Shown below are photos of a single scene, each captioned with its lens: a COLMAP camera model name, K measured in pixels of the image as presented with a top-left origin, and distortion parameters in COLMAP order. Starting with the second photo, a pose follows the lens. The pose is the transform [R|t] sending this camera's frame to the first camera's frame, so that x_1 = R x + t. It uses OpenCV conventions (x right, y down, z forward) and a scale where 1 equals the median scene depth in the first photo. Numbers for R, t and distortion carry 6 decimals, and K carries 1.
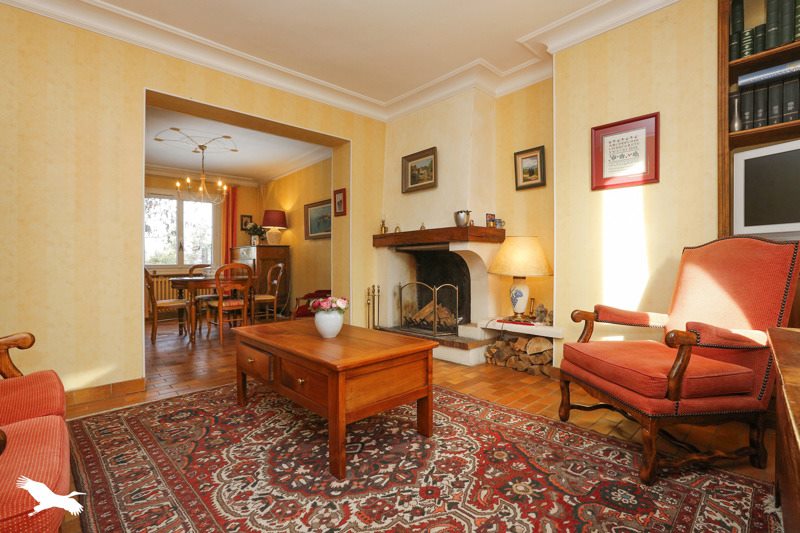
lens RADIAL K [[363.9, 0, 393.8], [0, 363.9, 267.4], [0, 0, 1]] dist [-0.003822, -0.000094]
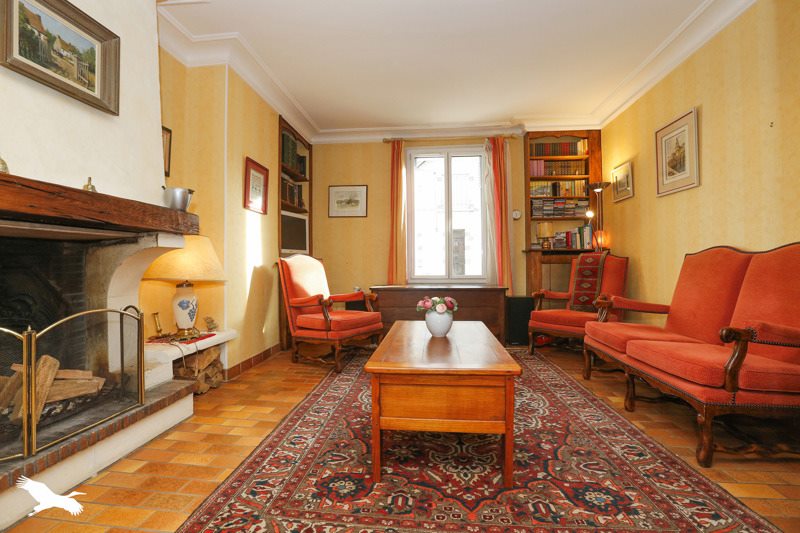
lens RADIAL K [[363.9, 0, 394.3], [0, 363.9, 263.6], [0, 0, 1]] dist [-0.003822, -0.000094]
pose [[-0.657839, 0.022982, 0.752808, -0.944198], [0.015700, 0.999736, -0.016801, -0.002113], [-0.752995, 0.000767, -0.658026, 1.905434]]
